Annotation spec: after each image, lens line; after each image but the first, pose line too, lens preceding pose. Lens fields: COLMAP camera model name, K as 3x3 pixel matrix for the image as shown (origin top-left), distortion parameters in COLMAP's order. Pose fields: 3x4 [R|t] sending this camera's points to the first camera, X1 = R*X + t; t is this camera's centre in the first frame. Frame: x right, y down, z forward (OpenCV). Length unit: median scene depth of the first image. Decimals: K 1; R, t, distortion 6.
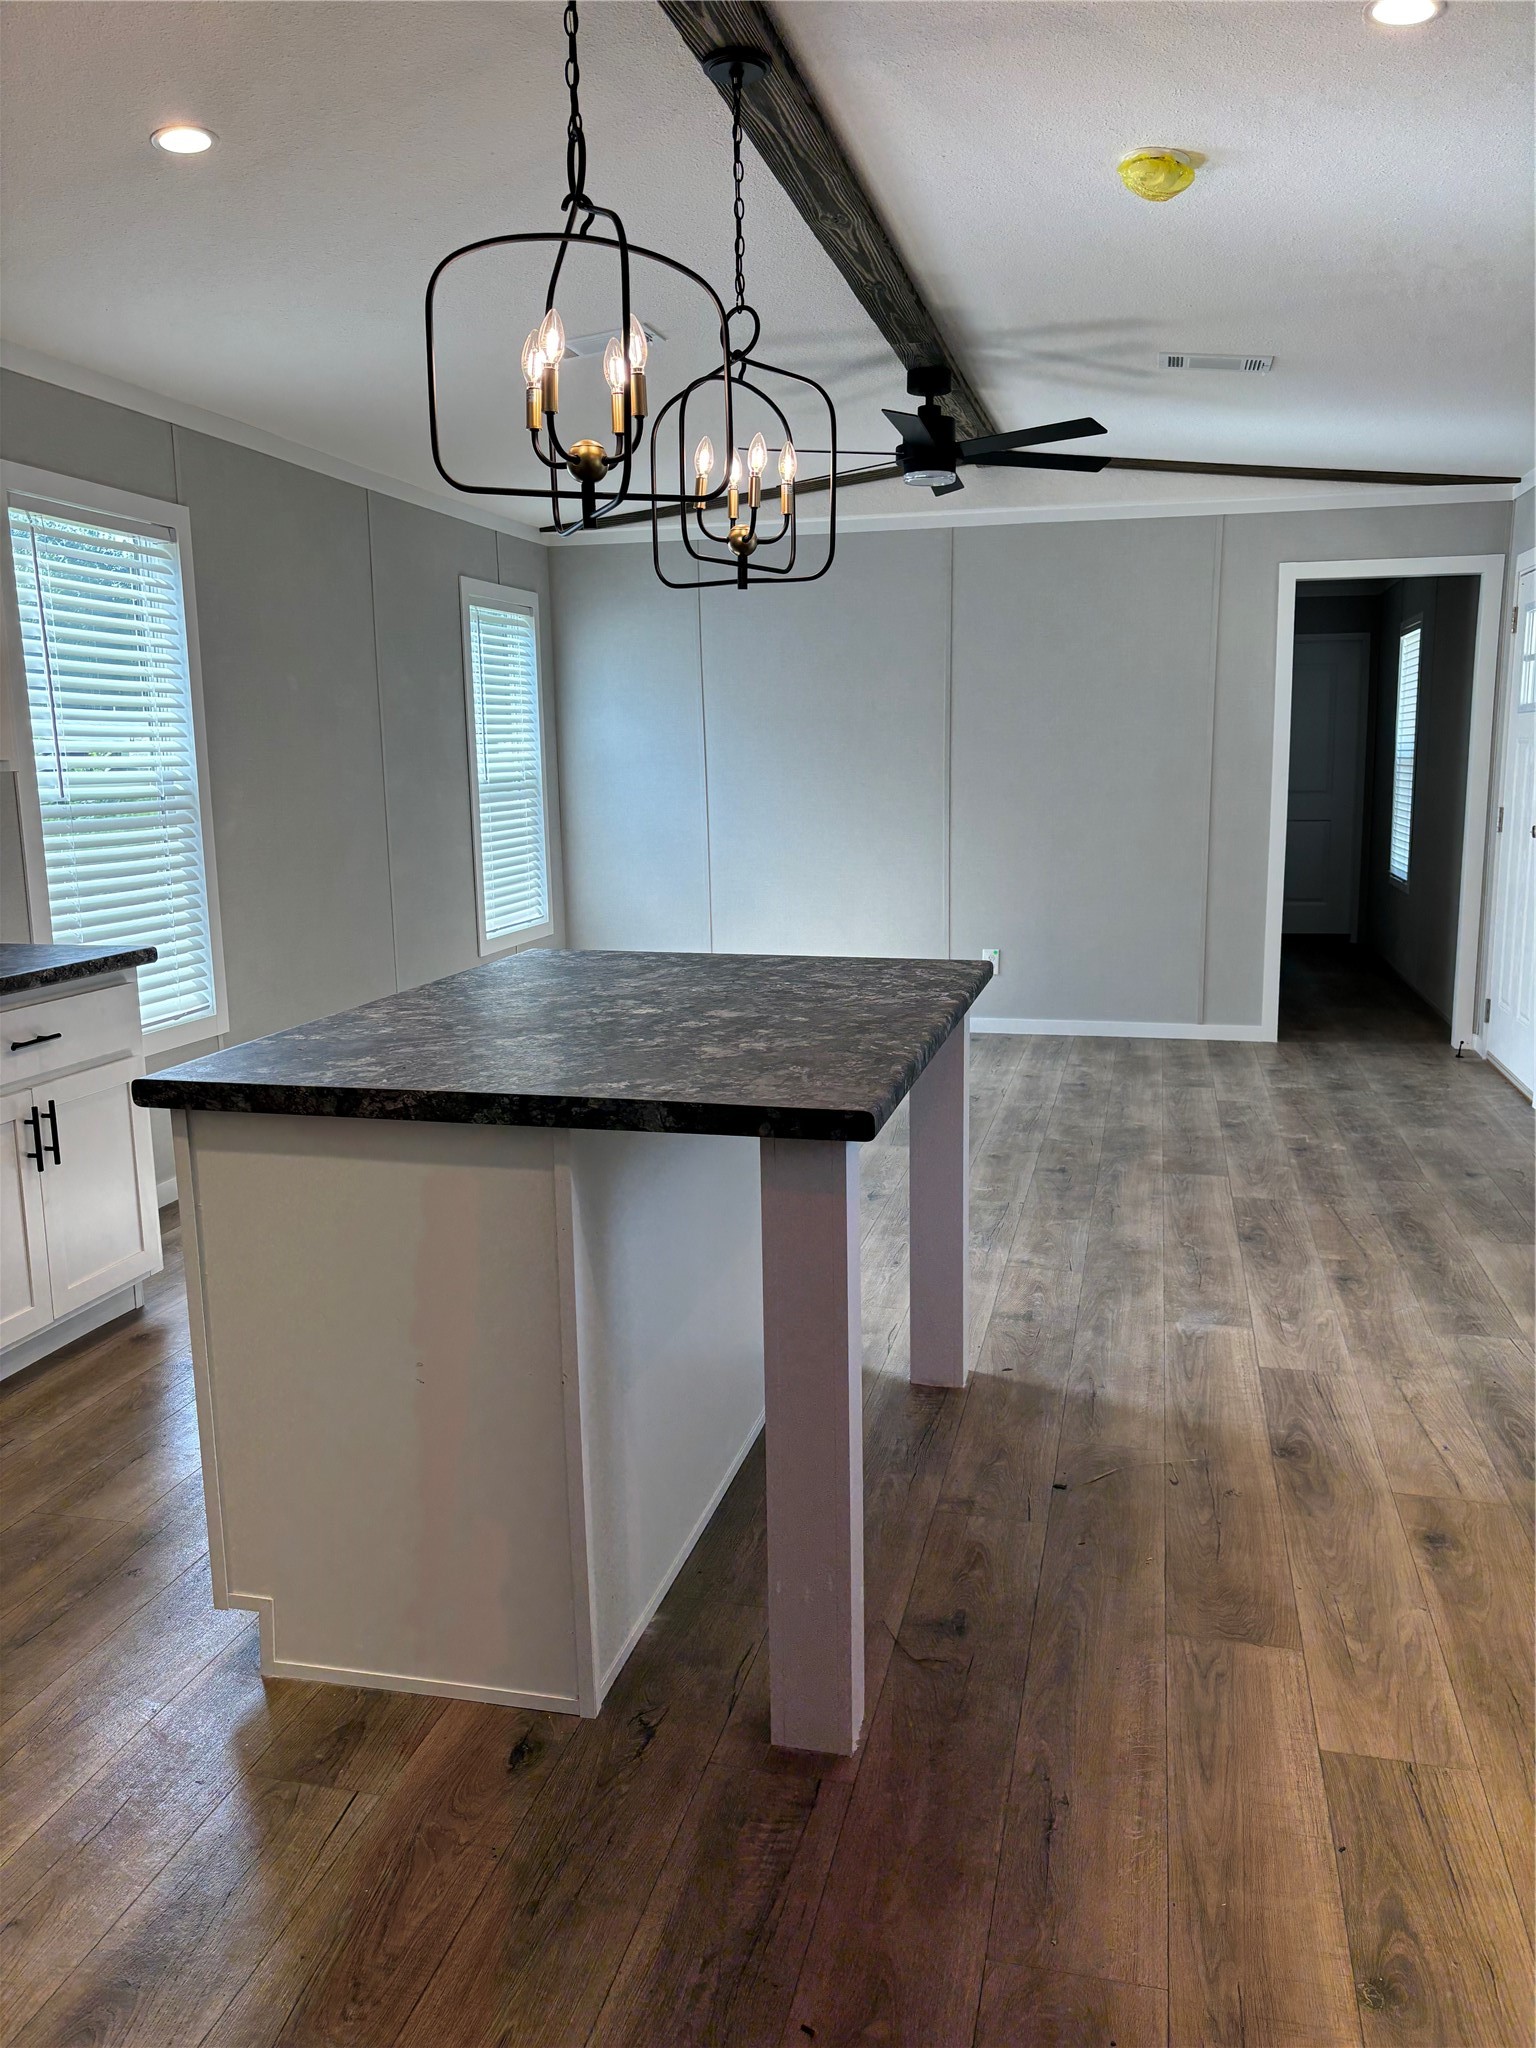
lens RADIAL K [[1543.6, 0, 768.7], [0, 1543.6, 1029.8], [0, 0, 1]] dist [0.038197, -0.046015]
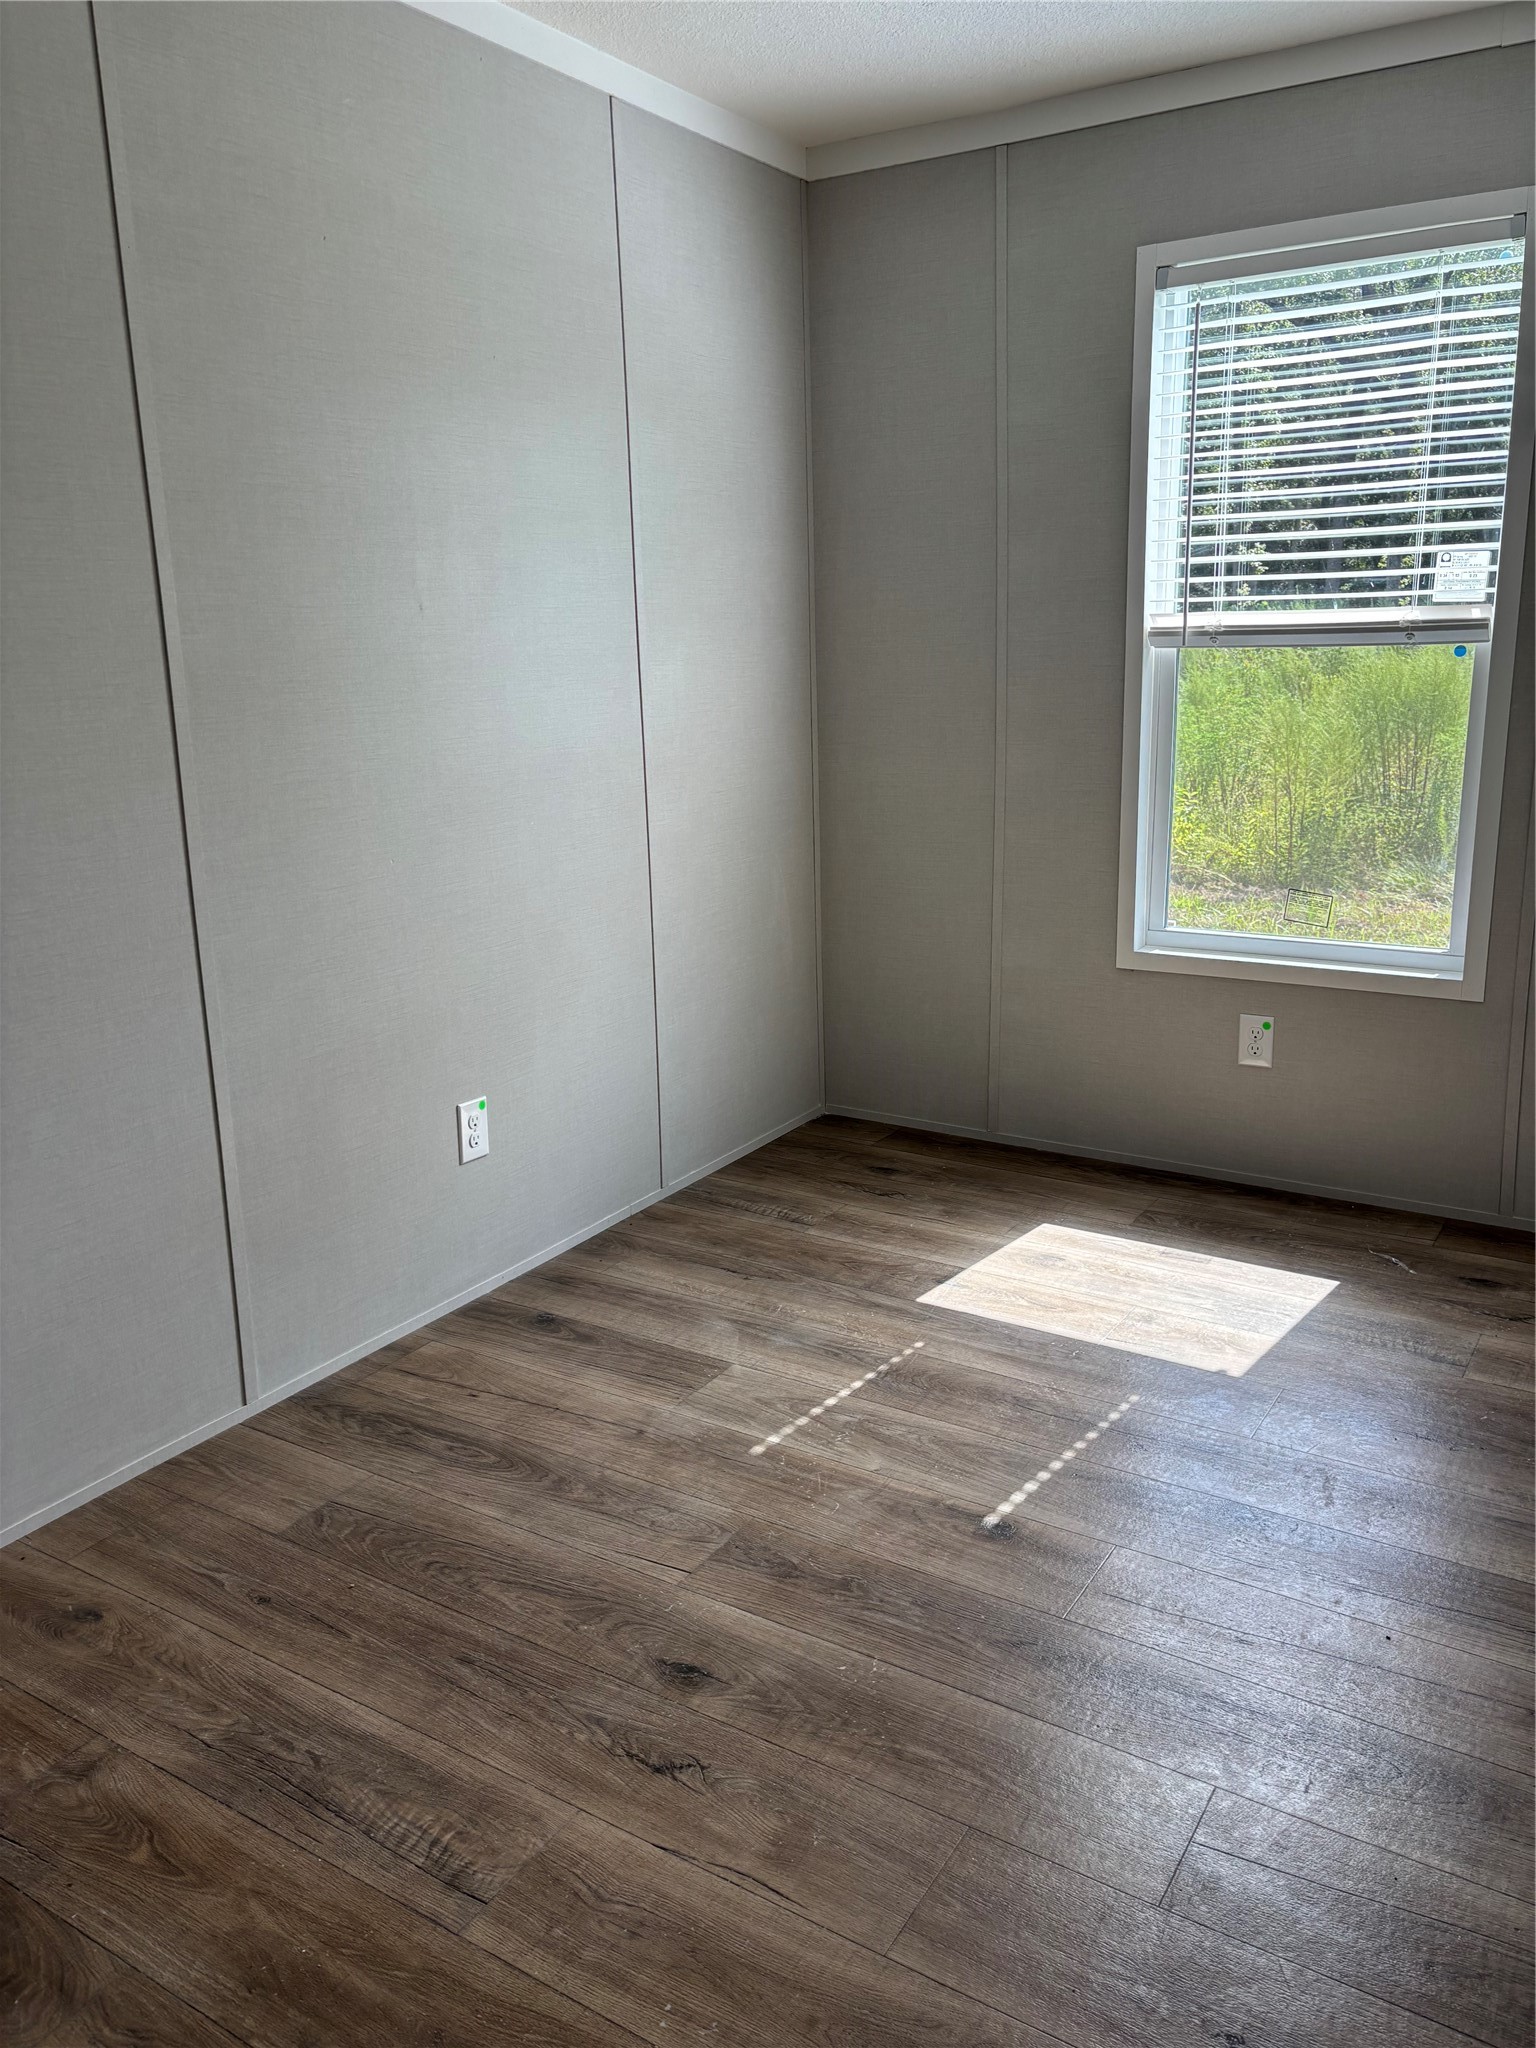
lens RADIAL K [[1543.6, 0, 793.5], [0, 1543.6, 1011.2], [0, 0, 1]] dist [0.038197, -0.046015]
pose [[-0.299495, 0.245077, -0.922085, 0.316497], [-0.151615, 0.941941, 0.299599, -0.151261], [0.941974, 0.229530, -0.244949, 0.849828]]
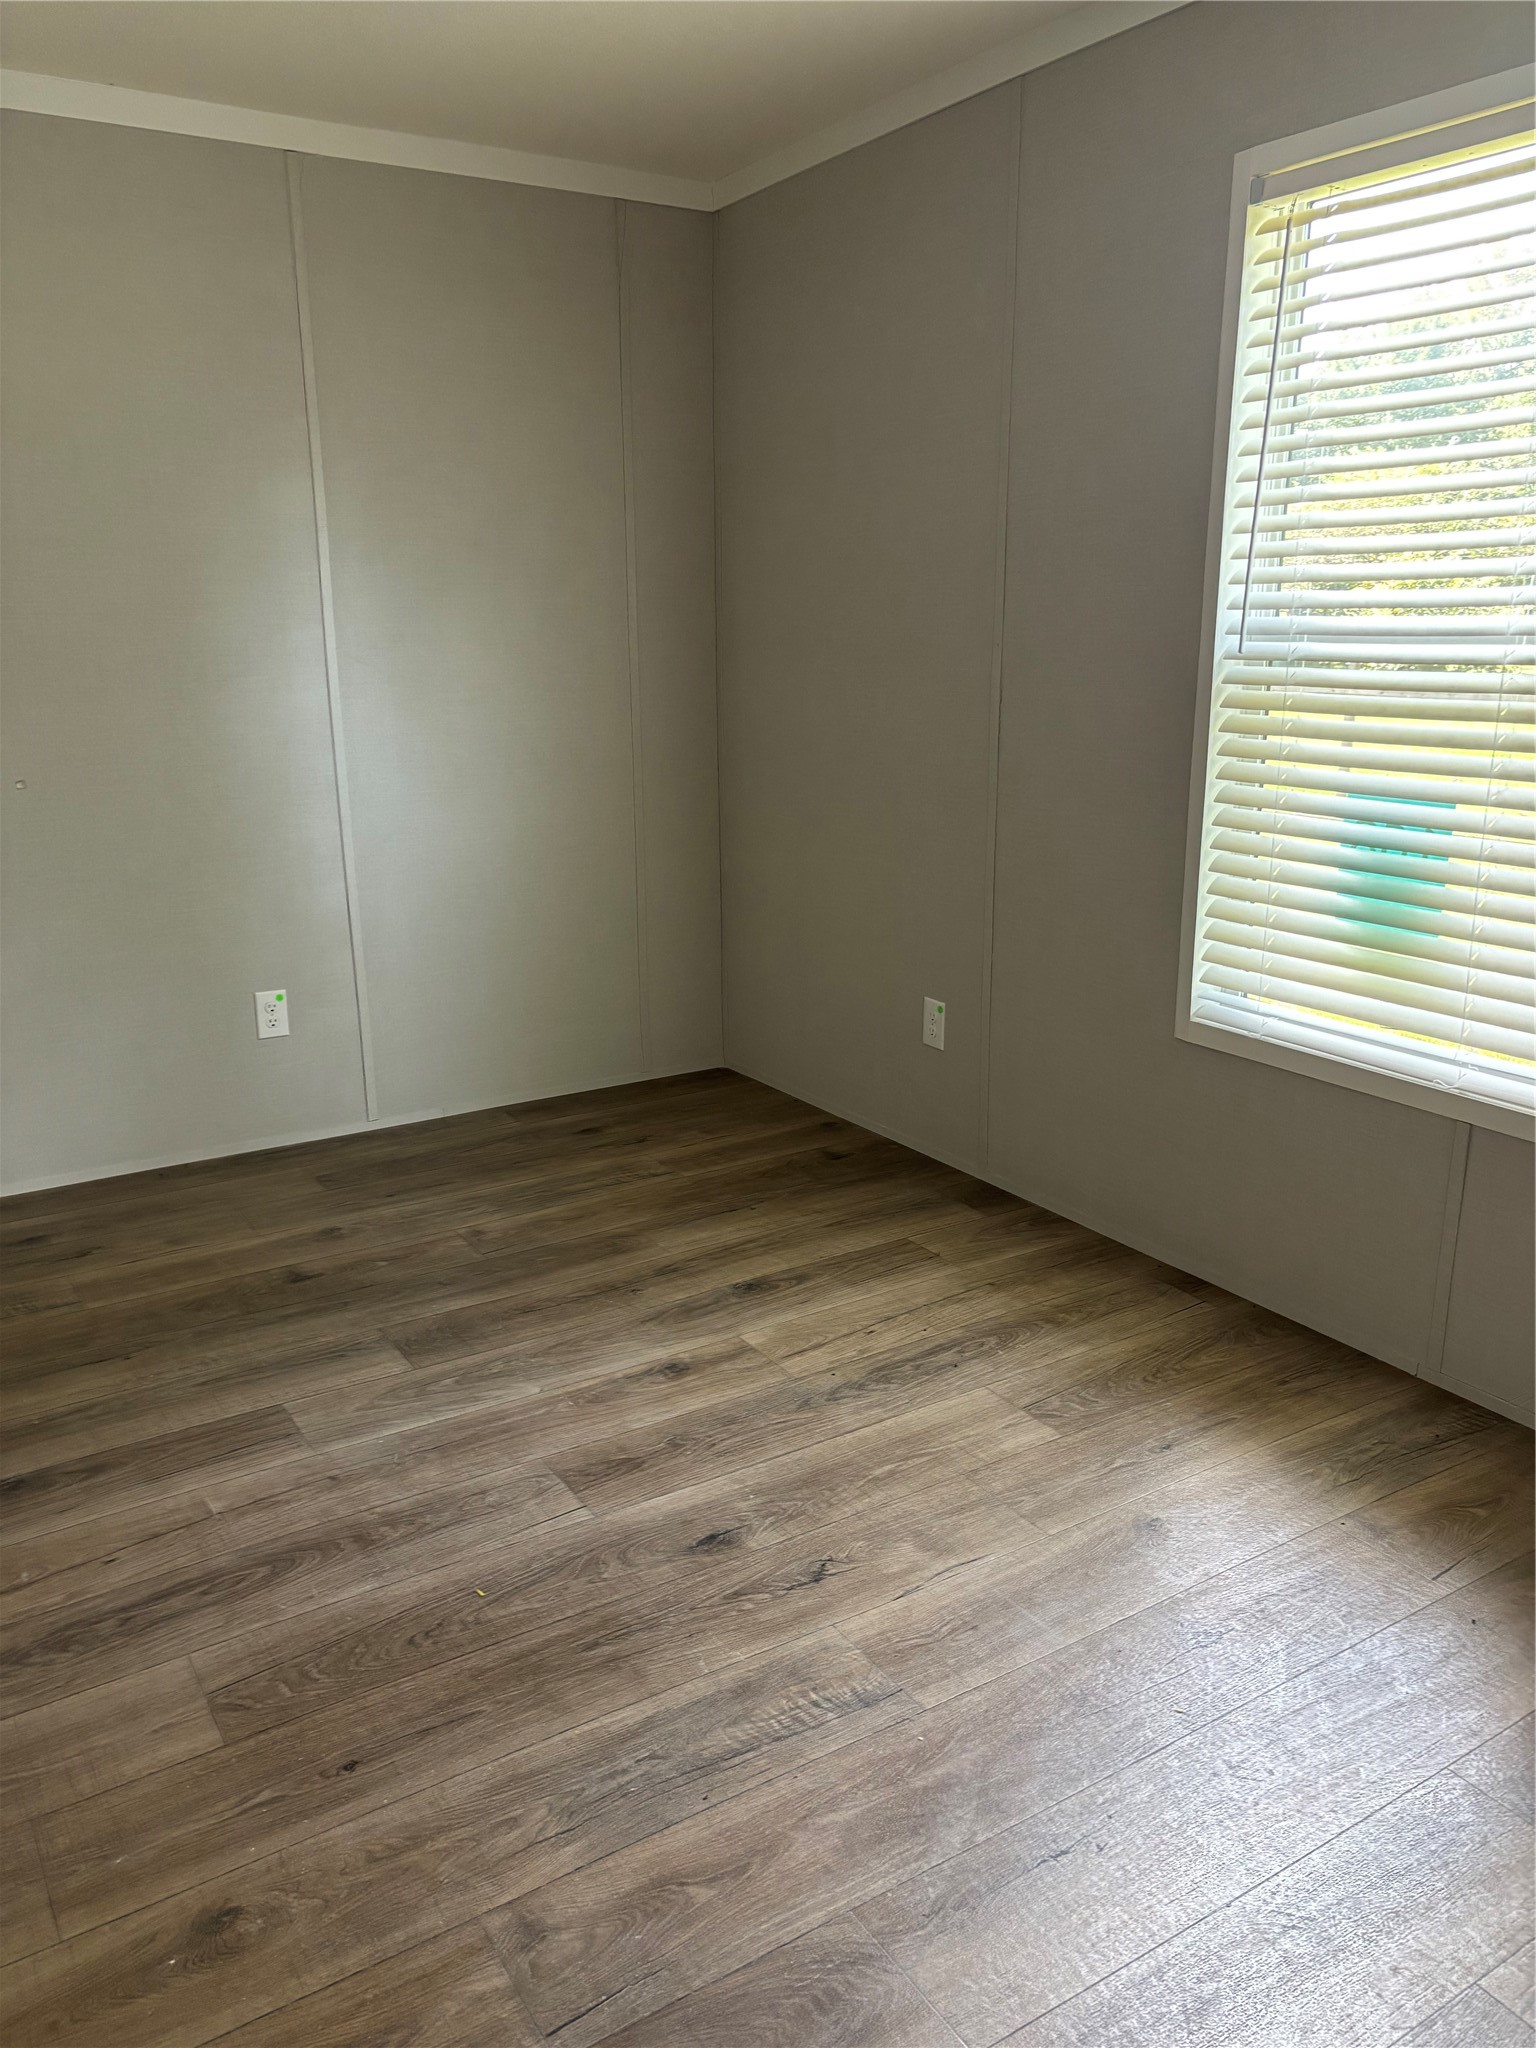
lens RADIAL K [[1543.6, 0, 770.9], [0, 1543.6, 1029.9], [0, 0, 1]] dist [0.038197, -0.046015]
pose [[0.728680, 0.183684, -0.659761, 0.287453], [-0.131140, 0.982958, 0.128827, -0.086686], [0.672181, -0.007353, 0.740350, 0.511502]]
